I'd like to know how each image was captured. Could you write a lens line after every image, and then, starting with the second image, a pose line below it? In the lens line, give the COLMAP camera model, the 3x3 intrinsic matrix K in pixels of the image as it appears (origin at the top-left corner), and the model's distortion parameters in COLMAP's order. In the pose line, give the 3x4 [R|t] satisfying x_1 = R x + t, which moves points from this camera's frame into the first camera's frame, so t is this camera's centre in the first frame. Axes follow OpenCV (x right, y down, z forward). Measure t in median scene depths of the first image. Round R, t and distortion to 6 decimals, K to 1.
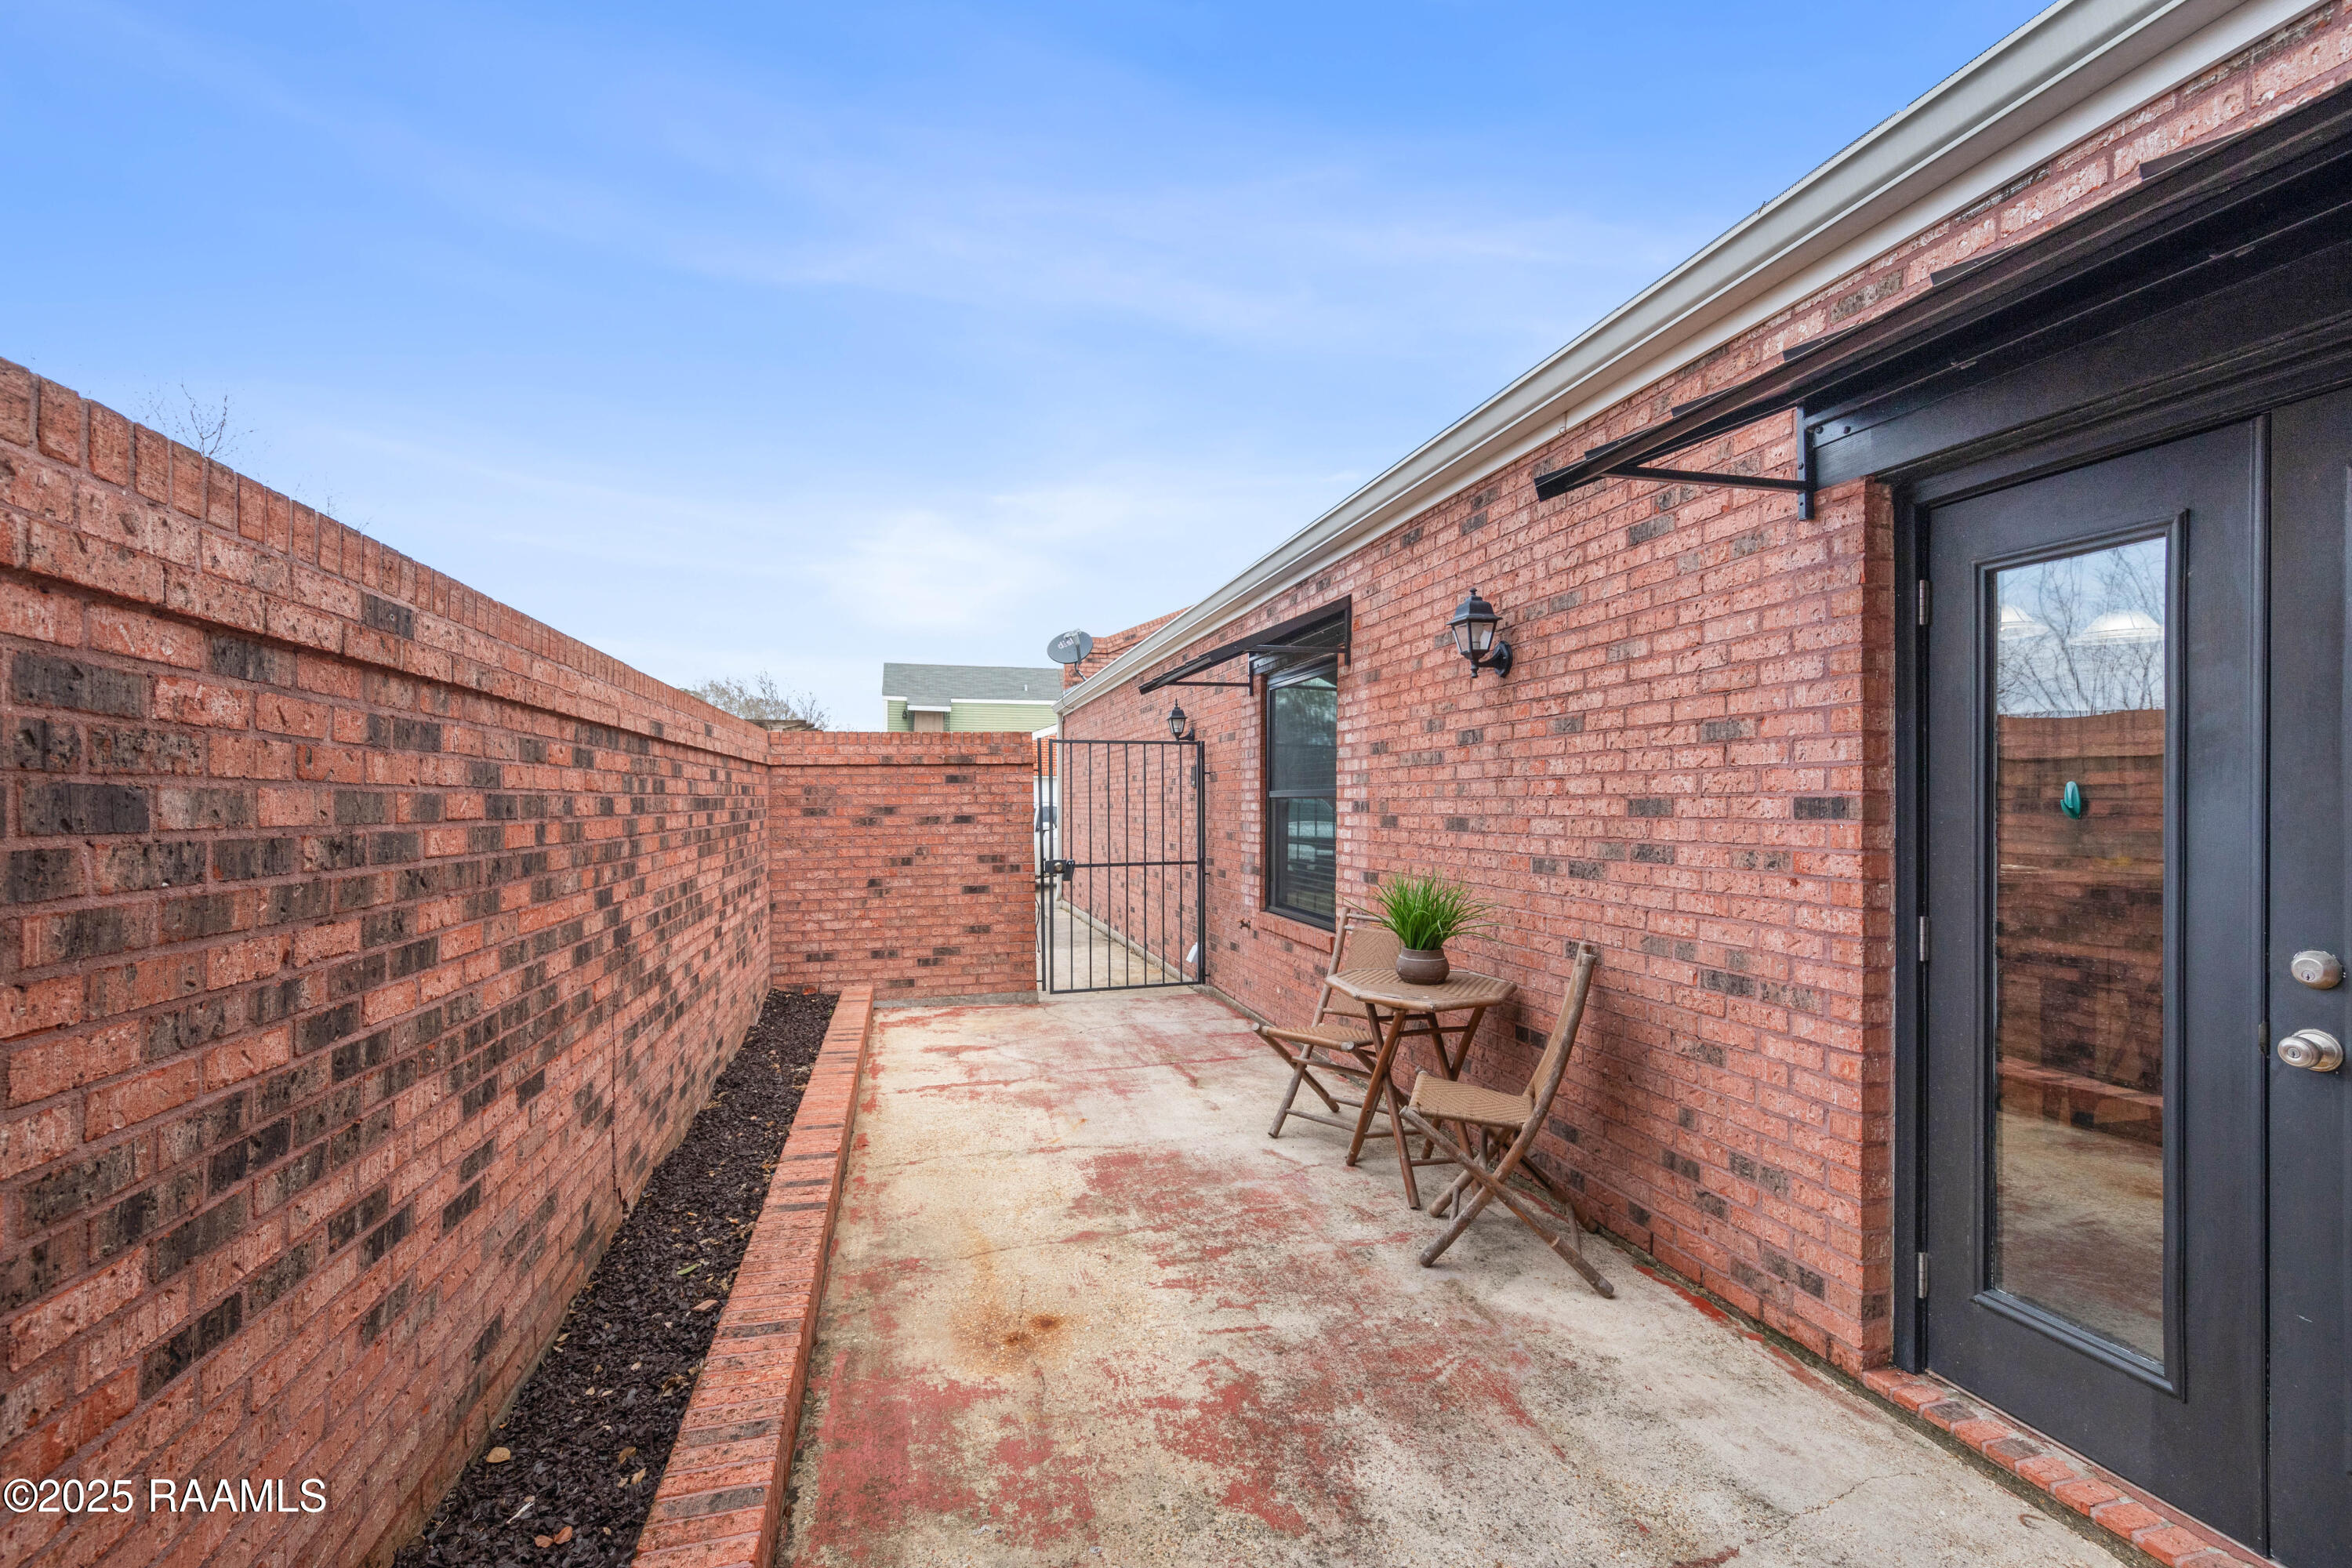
lens RADIAL K [[1014.3, 0, 1179.0], [0, 1014.3, 801.1], [0, 0, 1]] dist [0.005079, -0.000189]
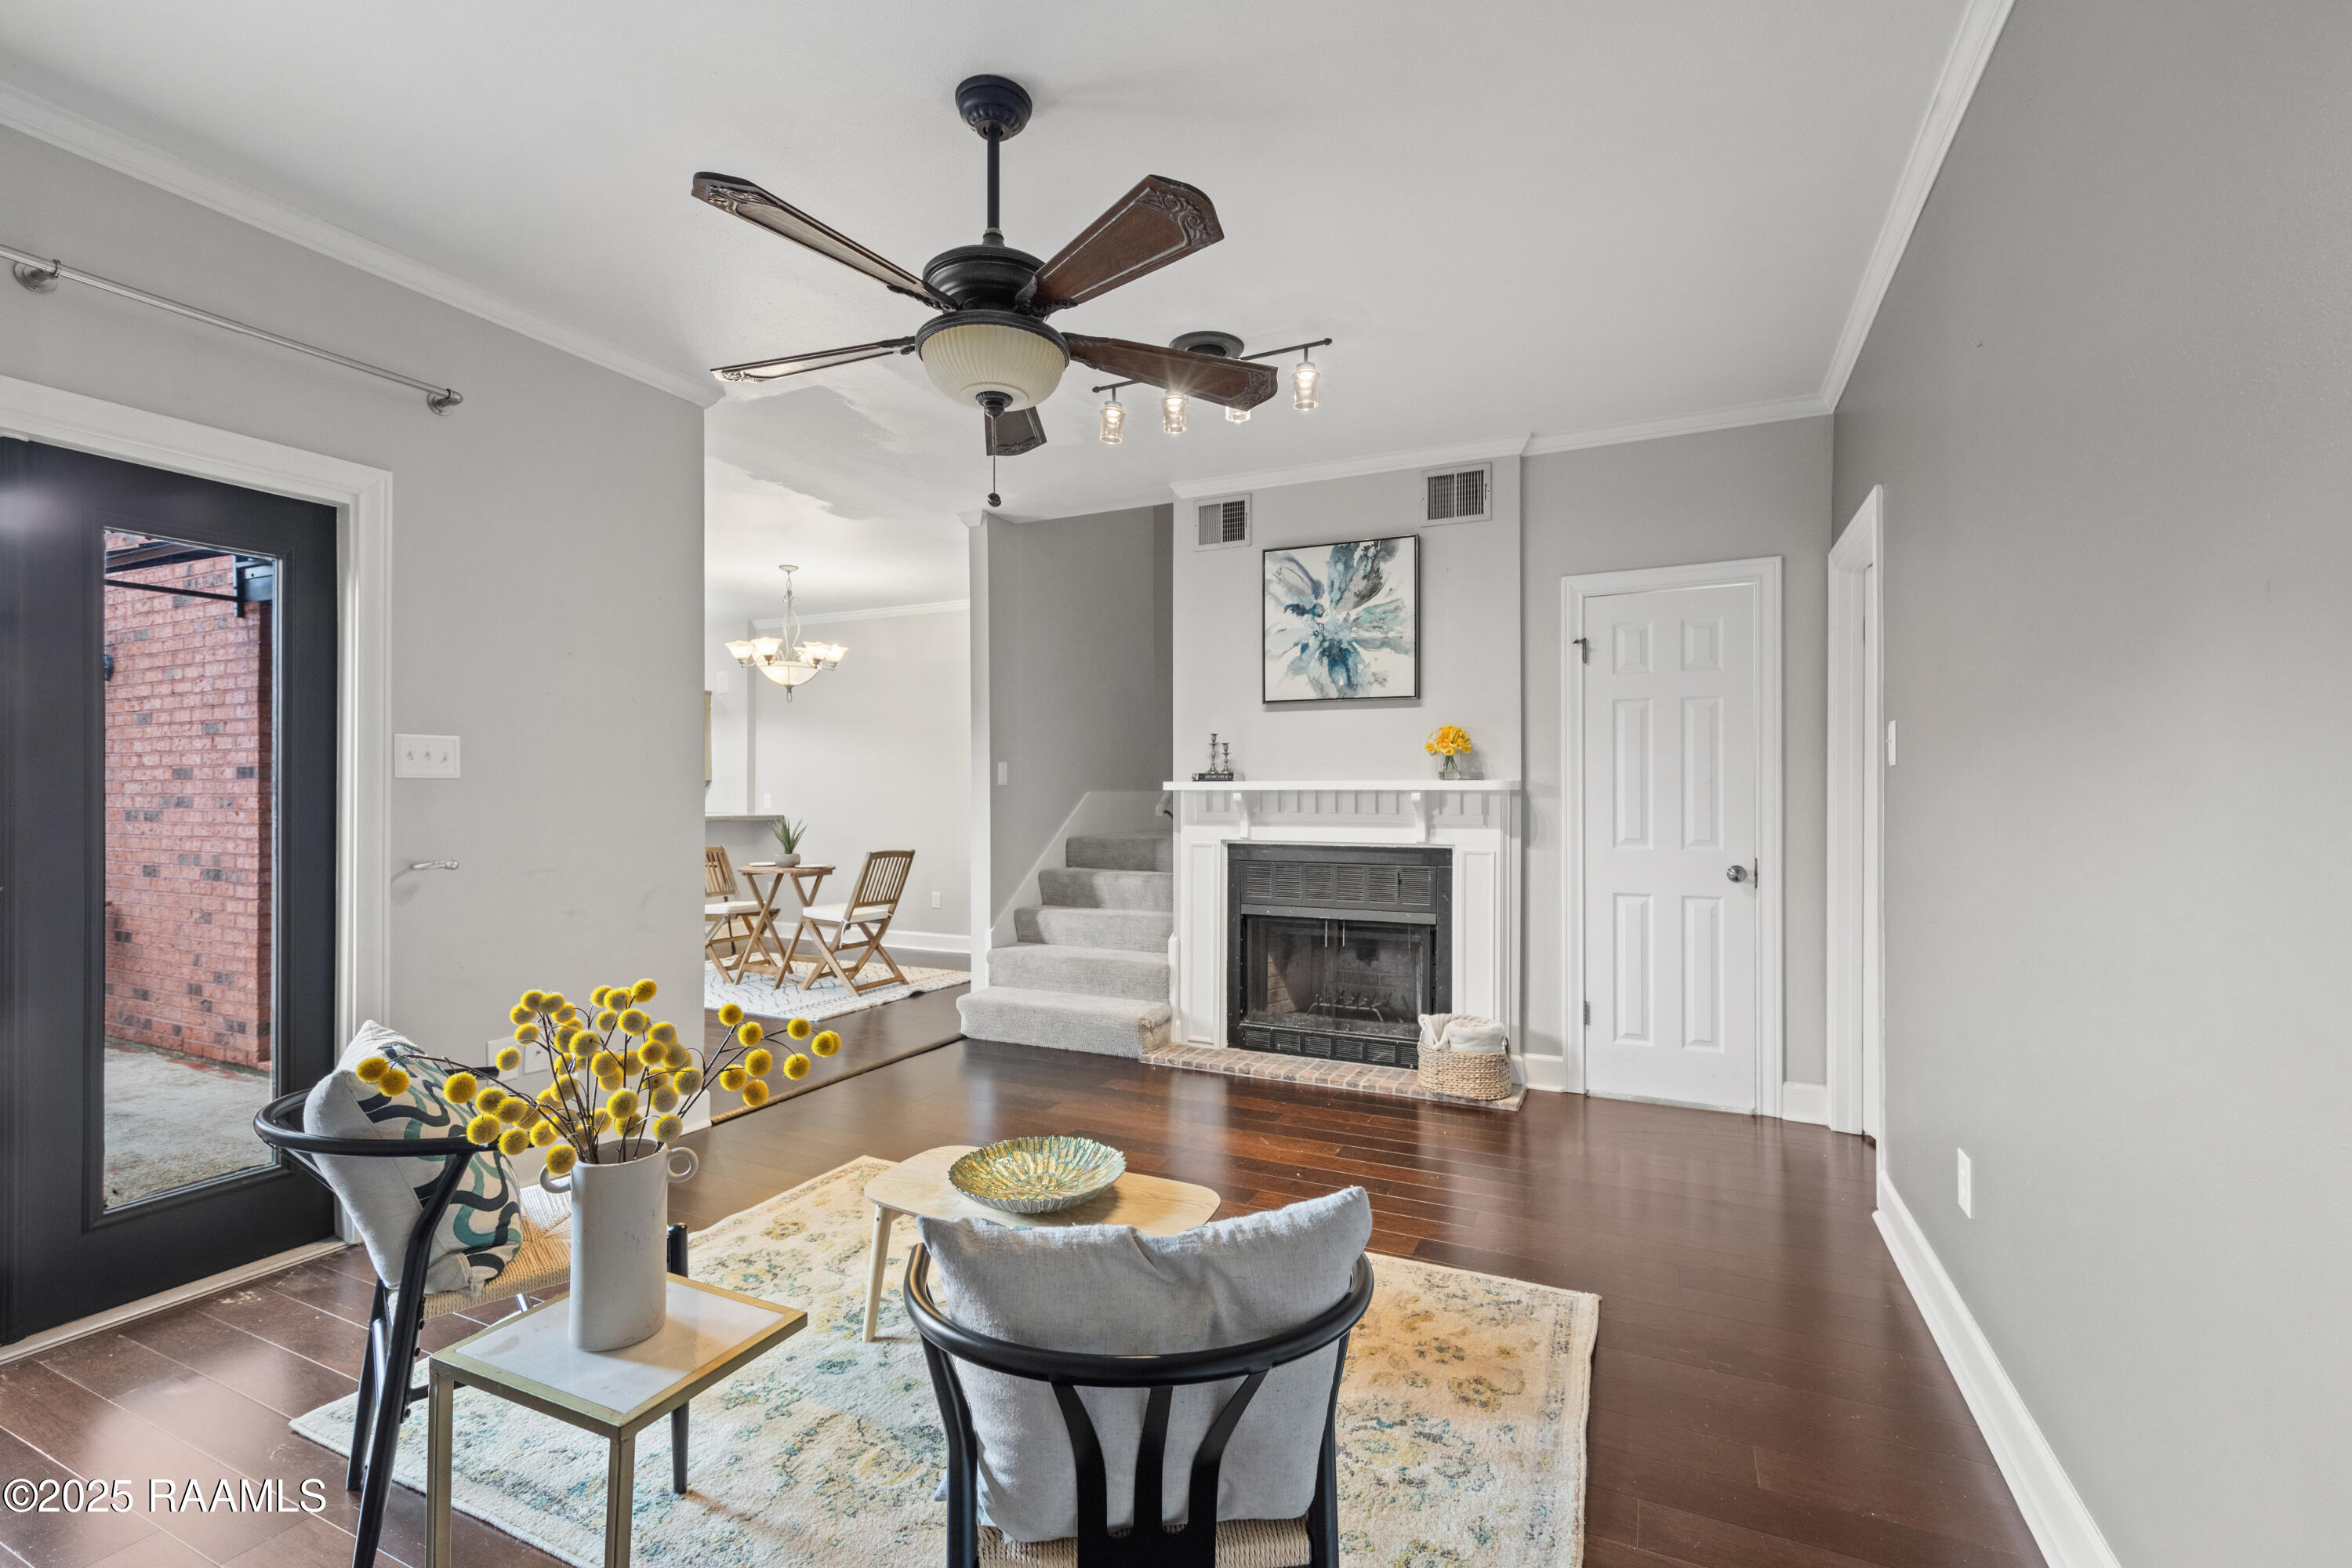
lens RADIAL K [[1014.3, 0, 1175.5], [0, 1014.3, 798.2], [0, 0, 1]] dist [0.005079, -0.000189]
pose [[0.648369, -0.001204, 0.761326, 0.244218], [-0.003516, 0.999983, 0.004576, 0.030592], [-0.761318, -0.005644, 0.648354, -1.184600]]
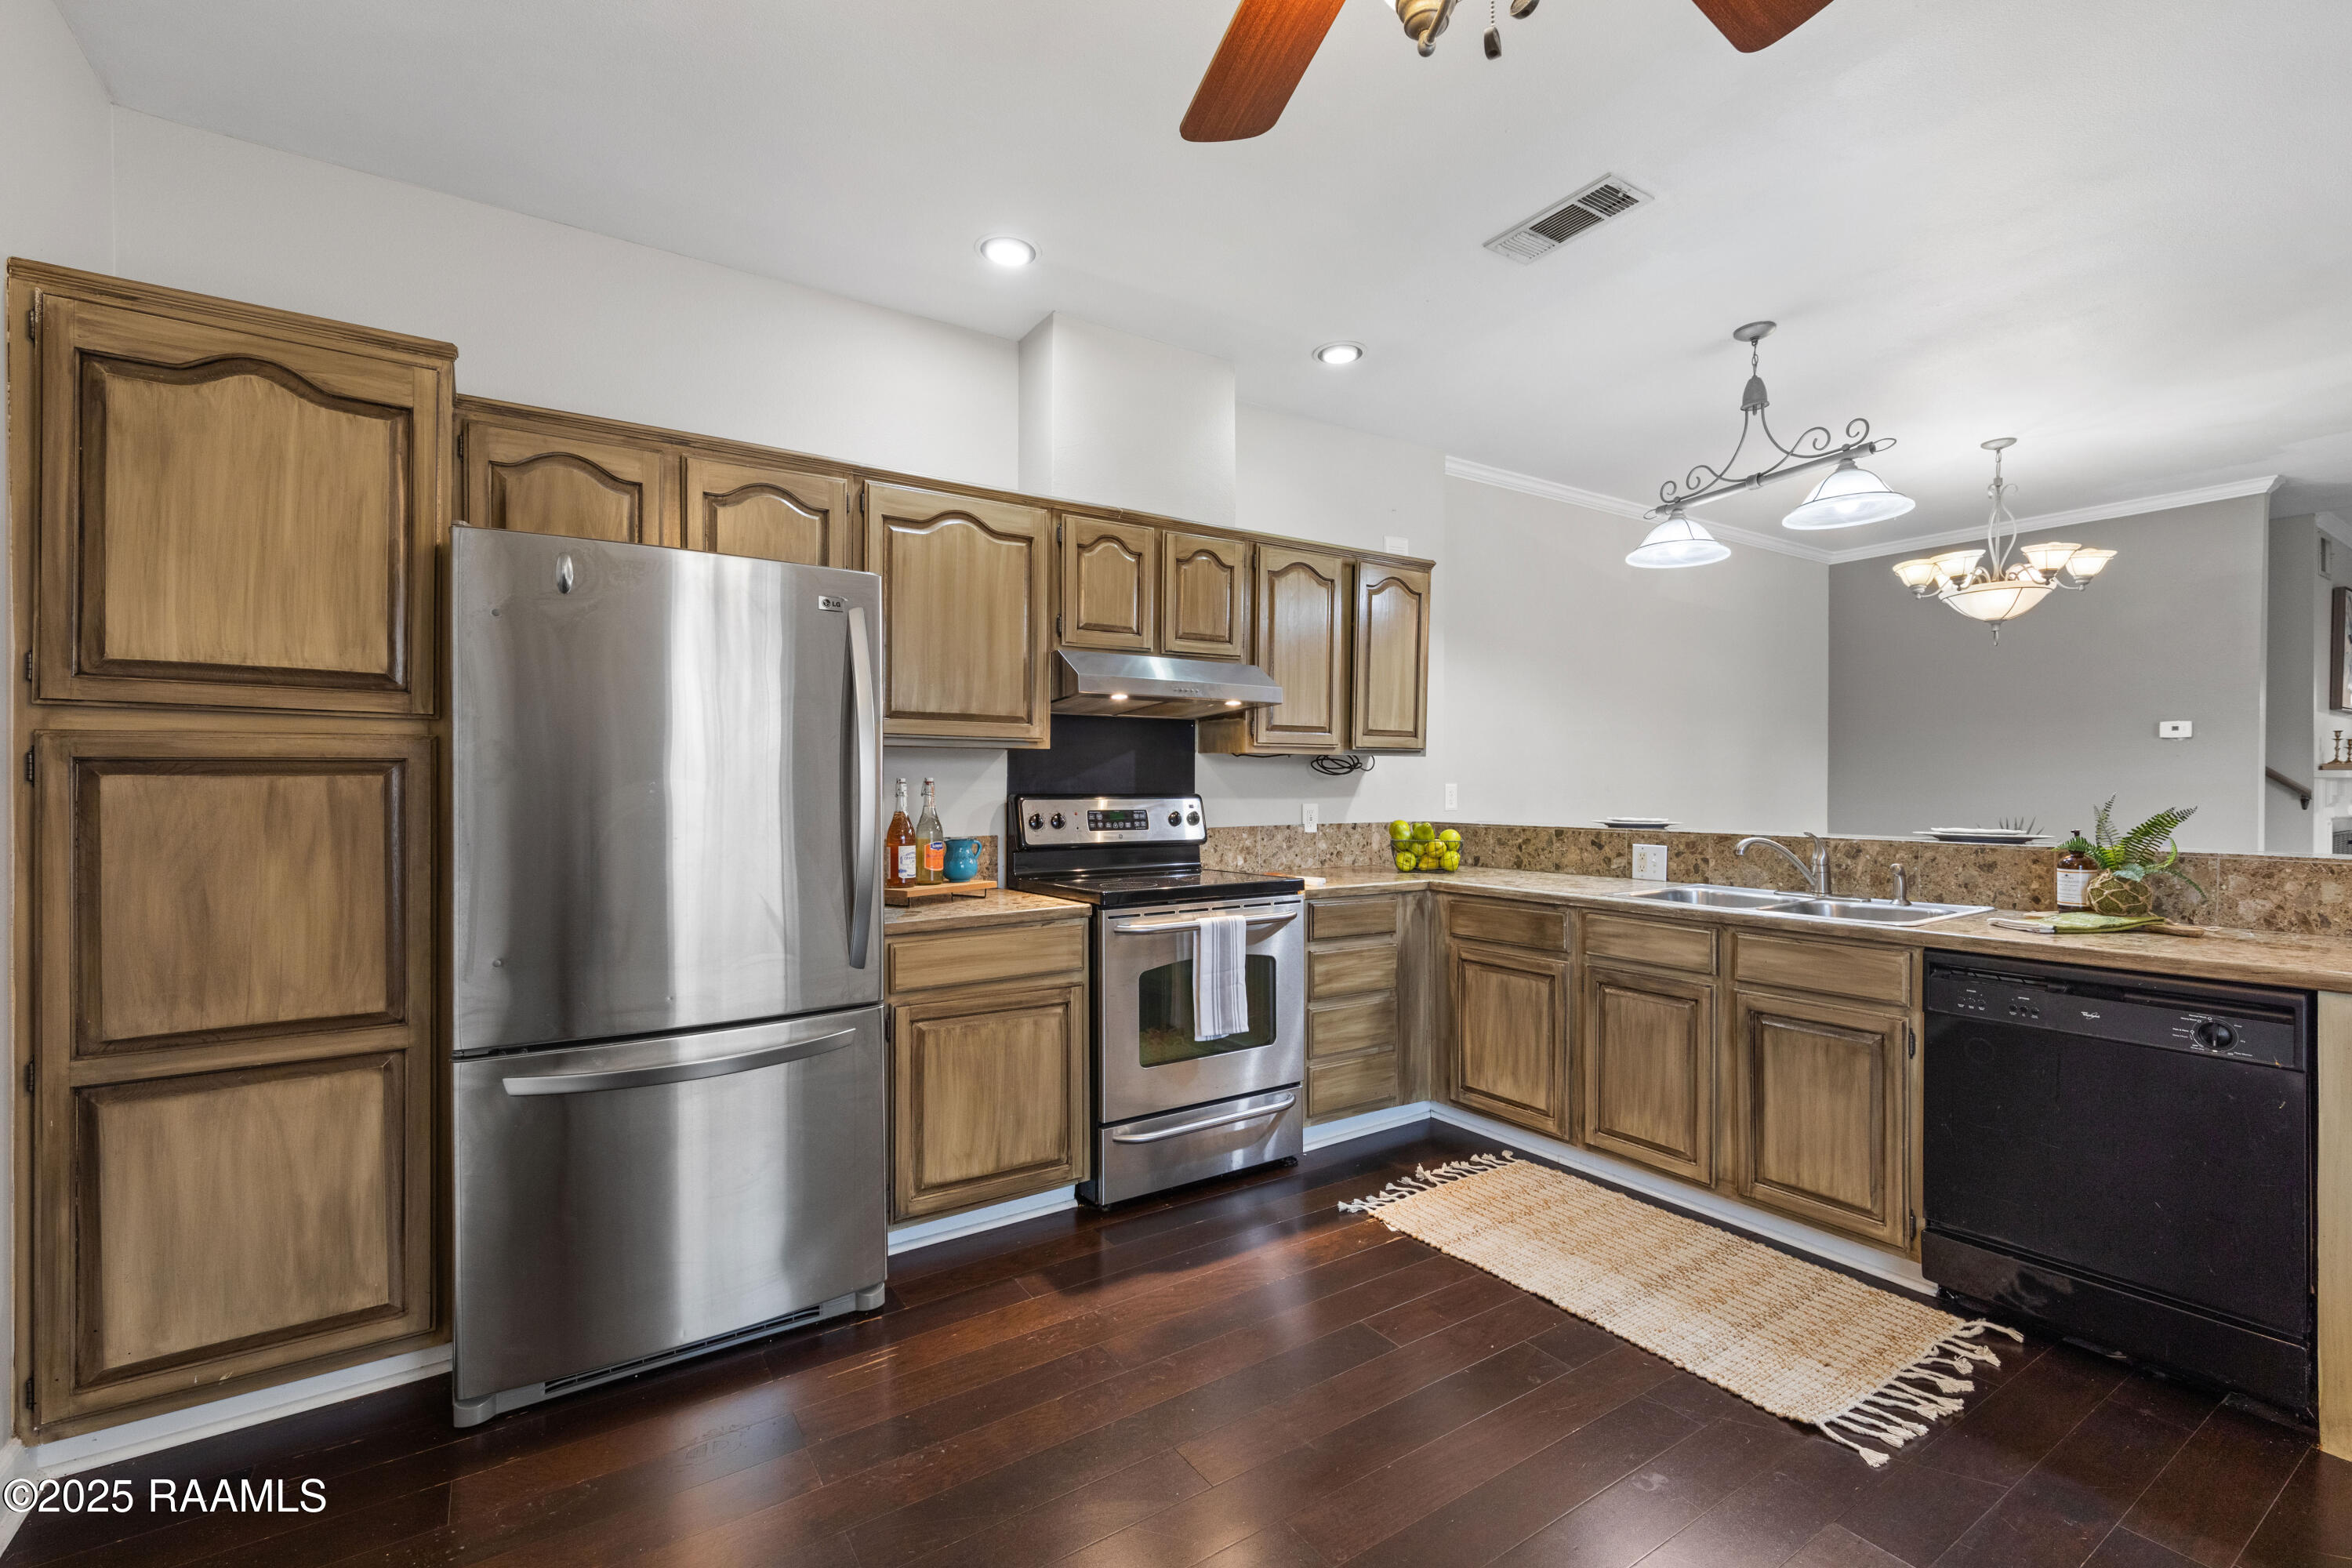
lens RADIAL K [[1014.3, 0, 1175.1], [0, 1014.3, 783.5], [0, 0, 1]] dist [0.005079, -0.000189]
pose [[-0.309721, 0.000733, 0.950827, 0.335432], [0.001018, 0.999999, -0.000440, 0.034526], [-0.950827, 0.000832, -0.309721, 2.255798]]
